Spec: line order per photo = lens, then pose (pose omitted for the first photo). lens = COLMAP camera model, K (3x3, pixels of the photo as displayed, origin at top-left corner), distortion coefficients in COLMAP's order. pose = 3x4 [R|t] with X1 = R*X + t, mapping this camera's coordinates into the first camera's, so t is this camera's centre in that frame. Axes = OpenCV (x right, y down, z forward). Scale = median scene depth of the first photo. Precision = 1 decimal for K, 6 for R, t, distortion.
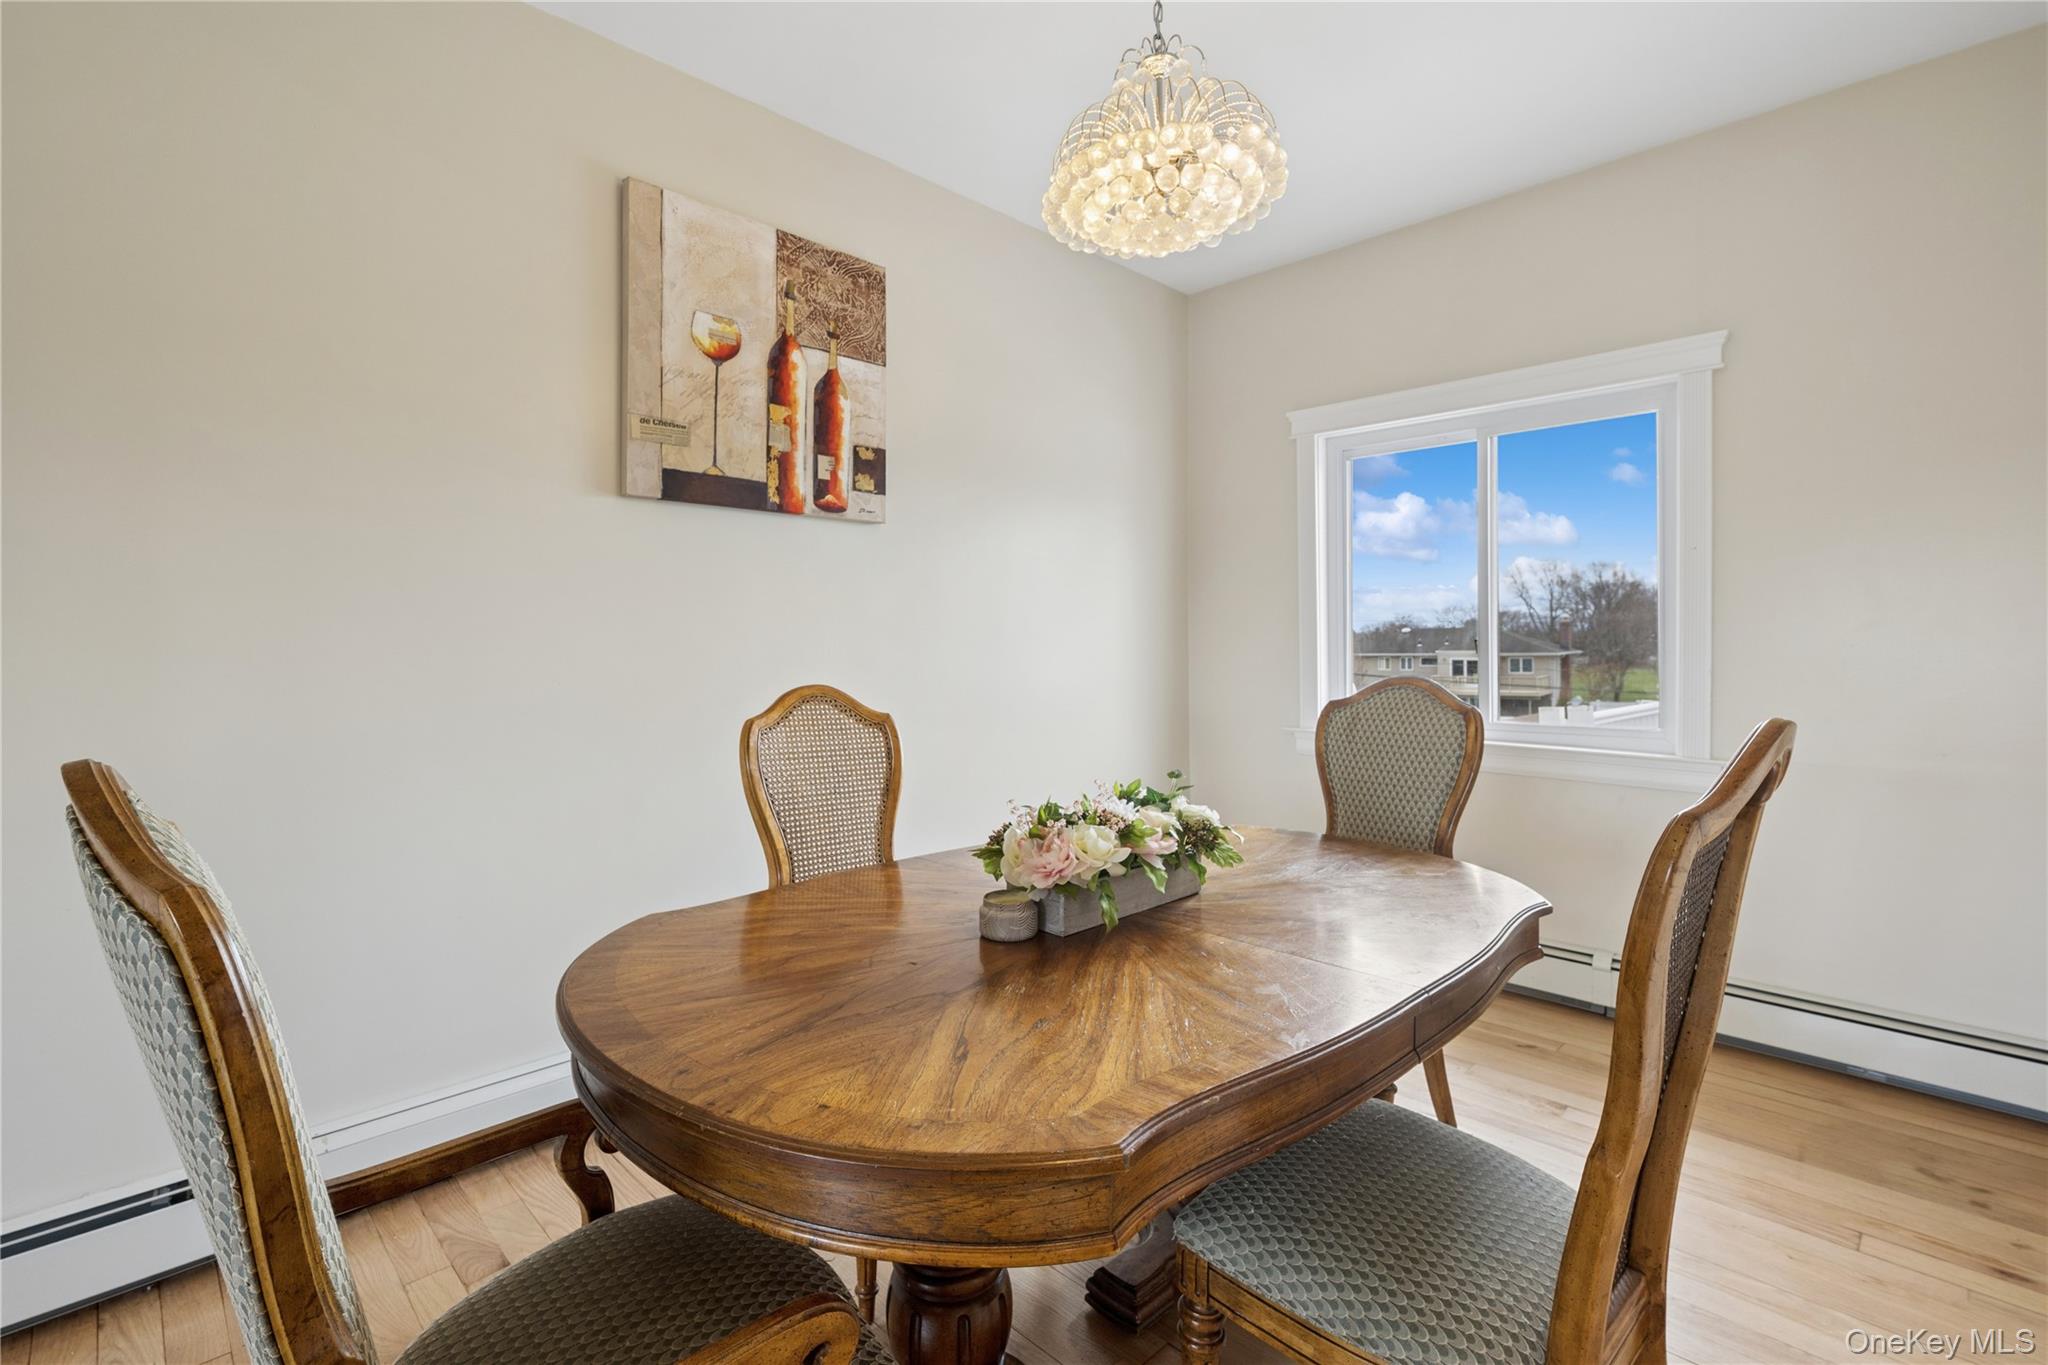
lens RADIAL K [[926.5, 0, 1017.5], [0, 926.5, 653.8], [0, 0, 1]] dist [-0.003684, 0.001358]
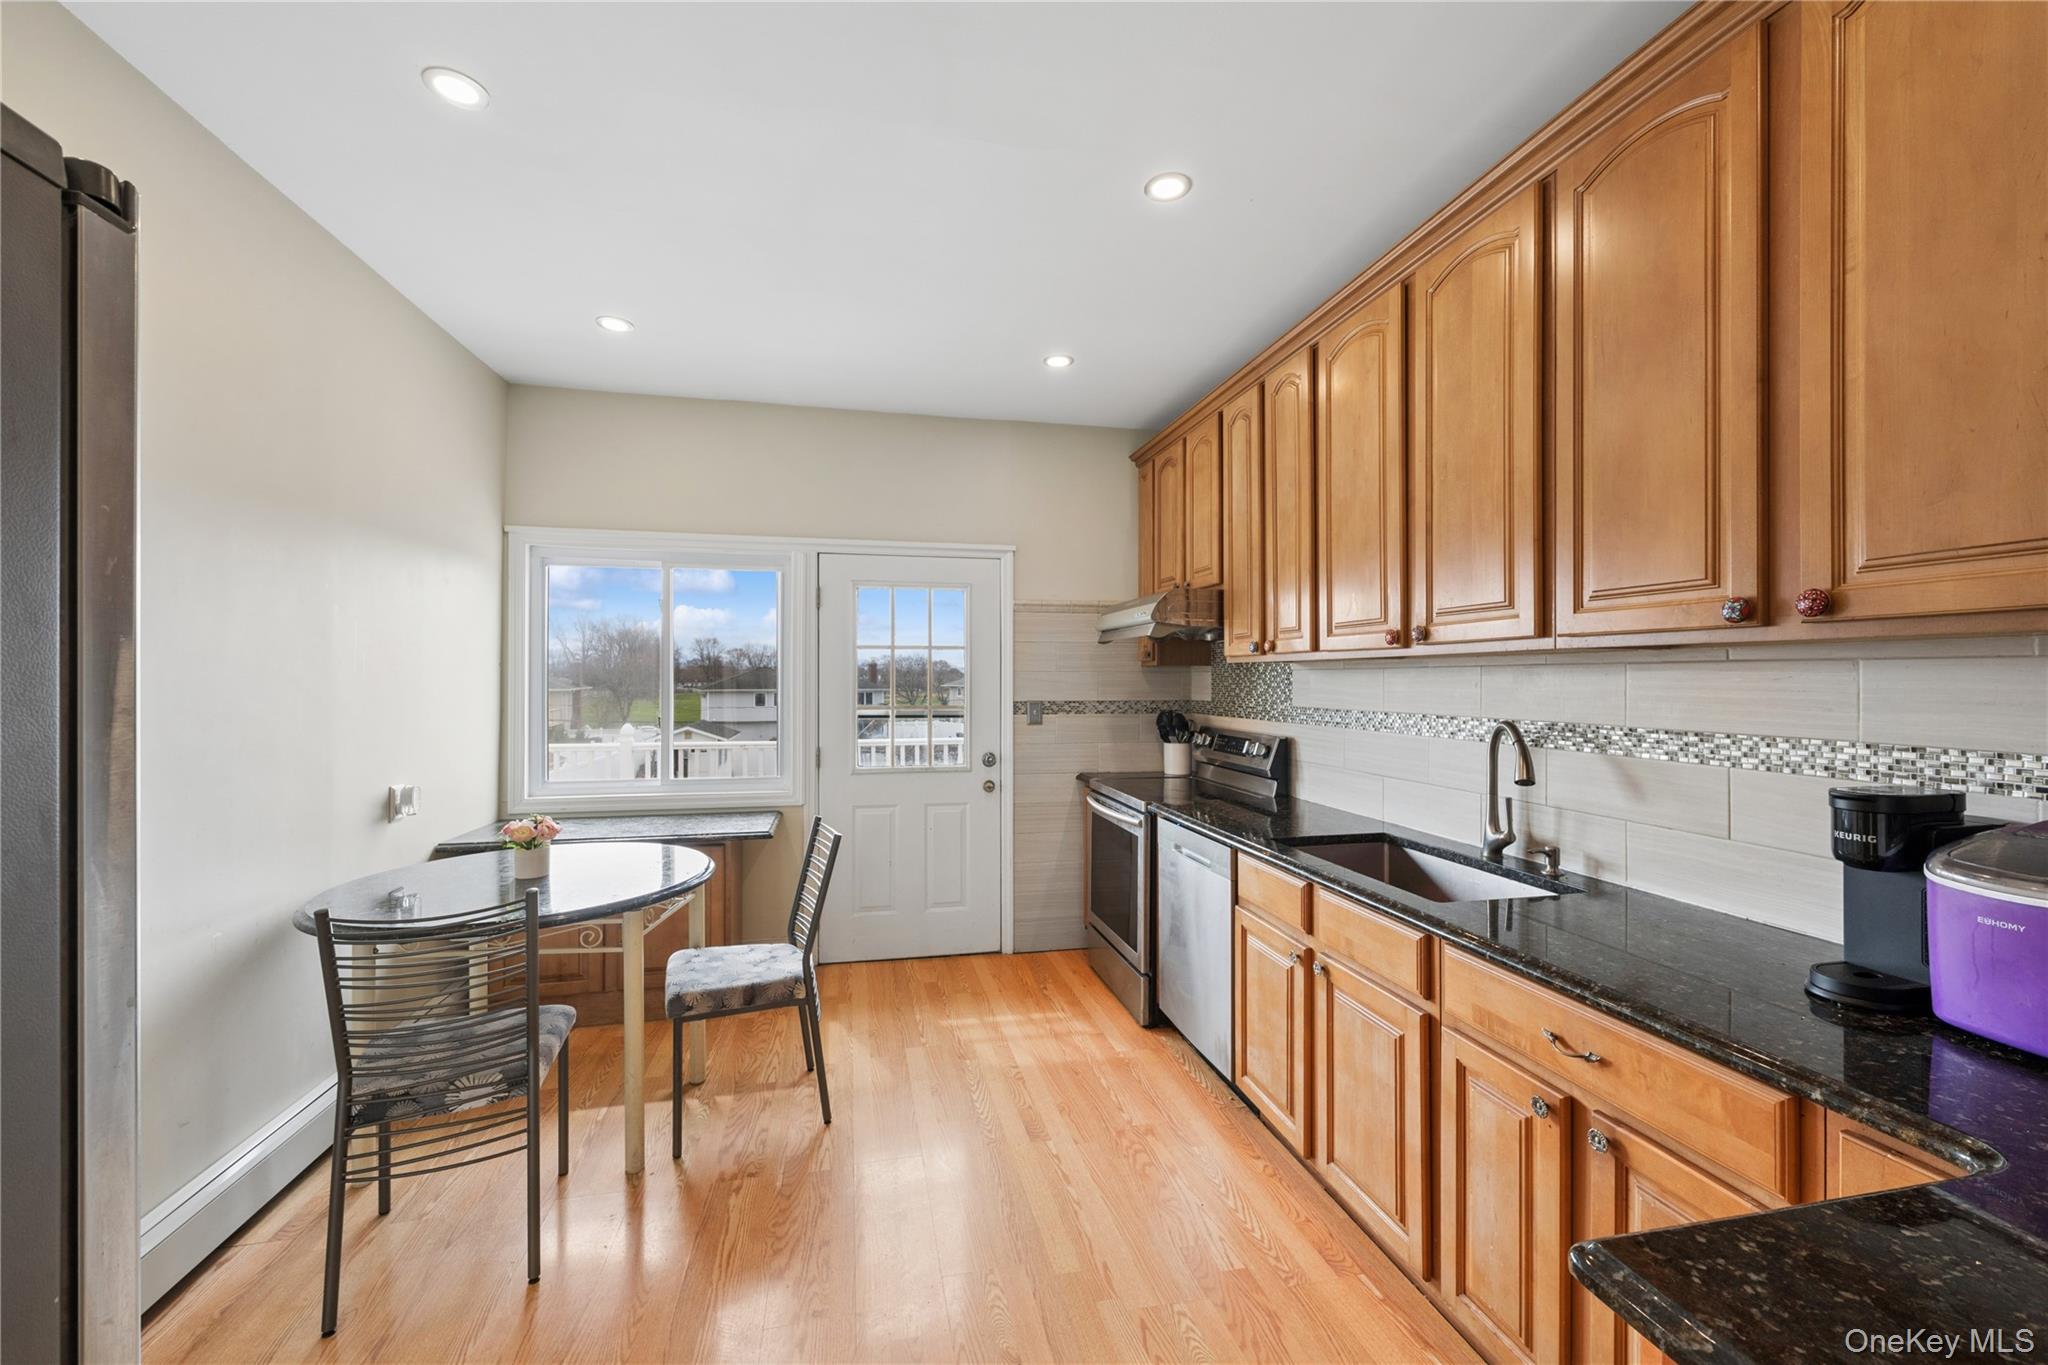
lens RADIAL K [[813.6, 0, 1032.8], [0, 813.6, 677.8], [0, 0, 1]] dist [0.001720, 0.000234]
pose [[0.526801, 0.016683, 0.849825, 0.374961], [-0.006143, 0.999856, -0.015820, -0.069137], [-0.849967, 0.003114, 0.526827, -0.732026]]
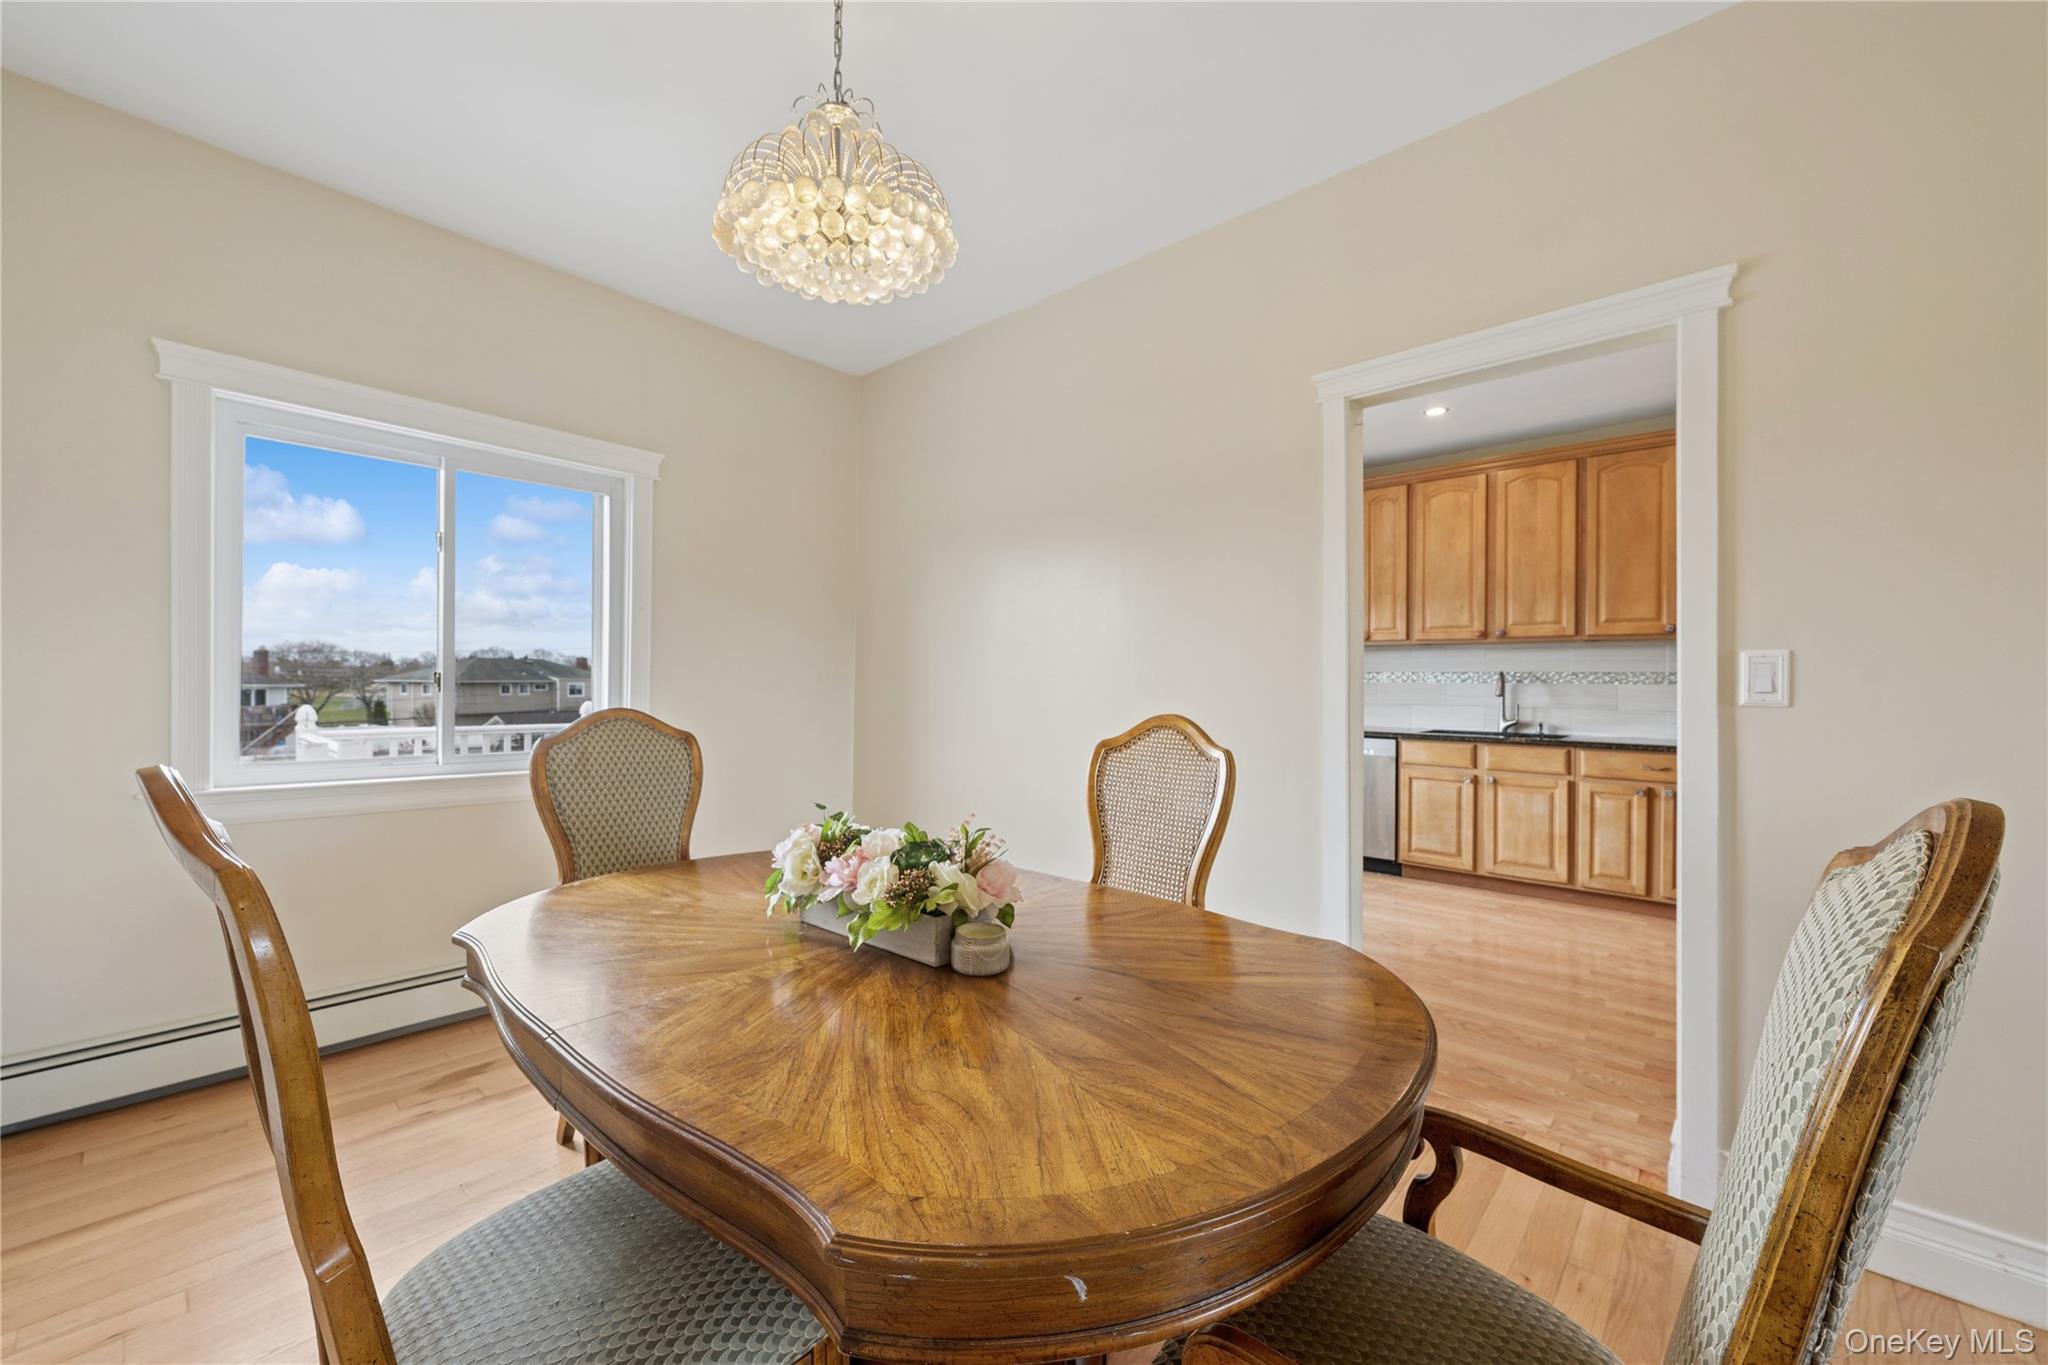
lens RADIAL K [[813.6, 0, 1020.8], [0, 813.6, 675.3], [0, 0, 1]] dist [0.001720, 0.000234]
pose [[-0.065015, 0.017214, 0.997736, -0.484777], [-0.001679, 0.999848, -0.017359, 0.000357], [-0.997883, -0.002804, -0.064977, 0.548609]]
